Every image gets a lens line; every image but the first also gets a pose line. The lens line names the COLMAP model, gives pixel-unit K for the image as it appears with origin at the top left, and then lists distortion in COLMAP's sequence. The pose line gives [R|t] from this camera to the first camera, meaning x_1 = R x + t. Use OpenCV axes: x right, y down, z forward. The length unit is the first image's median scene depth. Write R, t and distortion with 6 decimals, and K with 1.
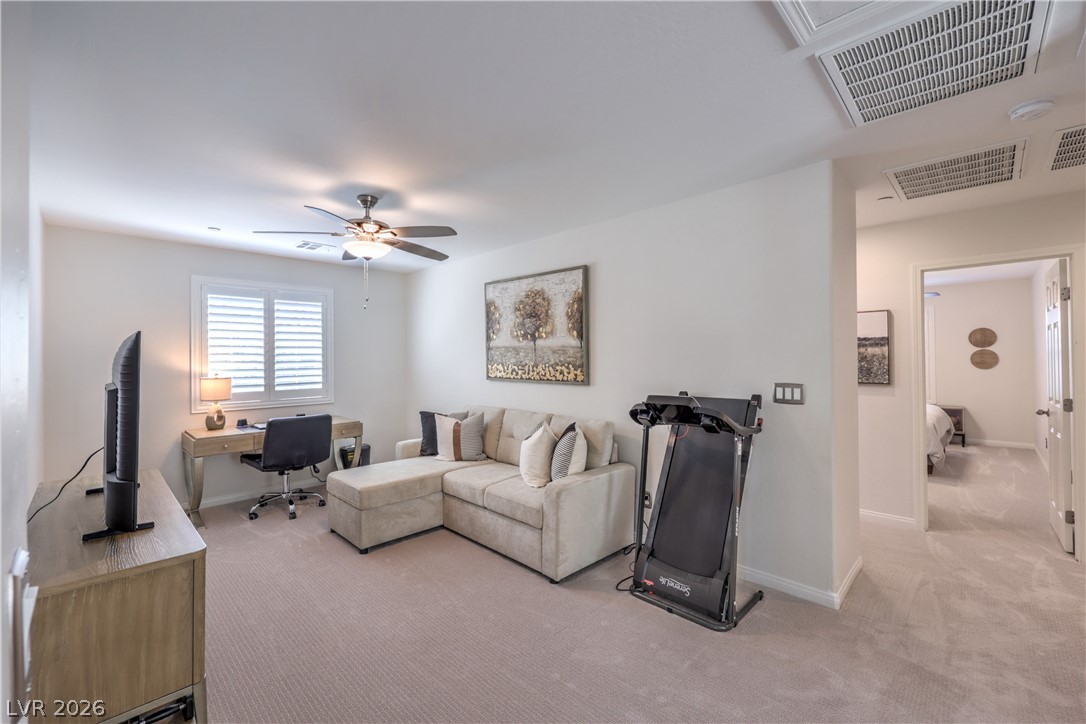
lens RADIAL K [[443.4, 0, 548.3], [0, 443.4, 357.9], [0, 0, 1]] dist [0.000772, -0.000019]
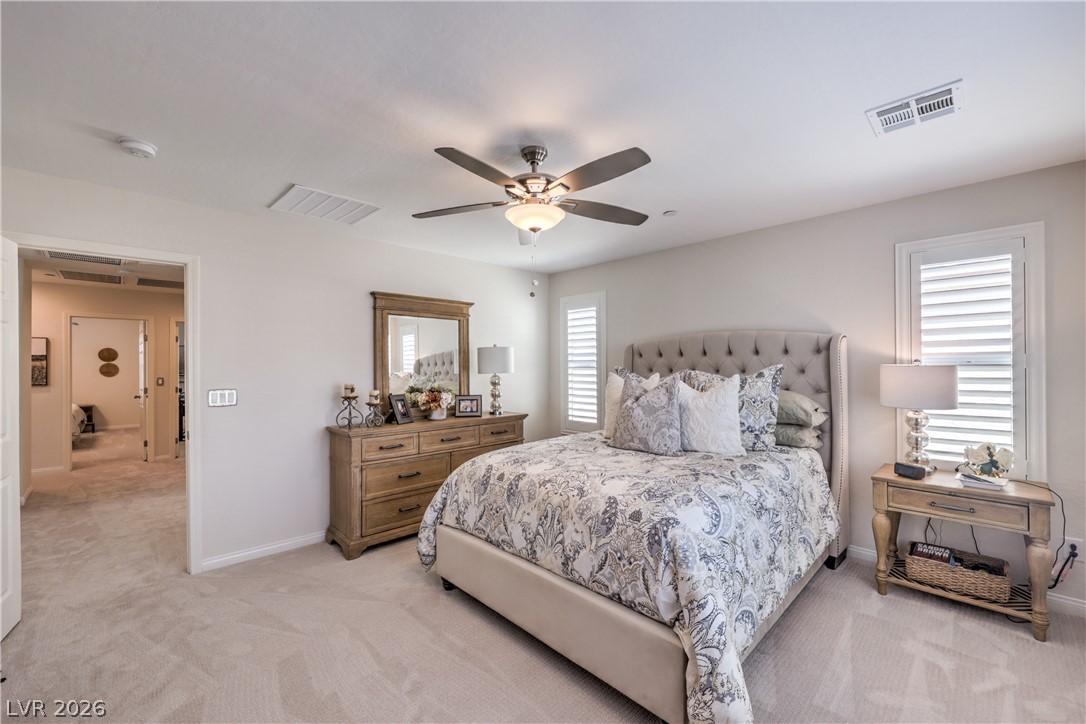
lens RADIAL K [[443.4, 0, 525.1], [0, 443.4, 358.8], [0, 0, 1]] dist [0.000772, -0.000019]
pose [[0.045608, 0.021036, 0.998738, -0.450429], [0.007100, 0.999746, -0.021382, 0.007673], [-0.998934, 0.008066, 0.045448, -0.474082]]
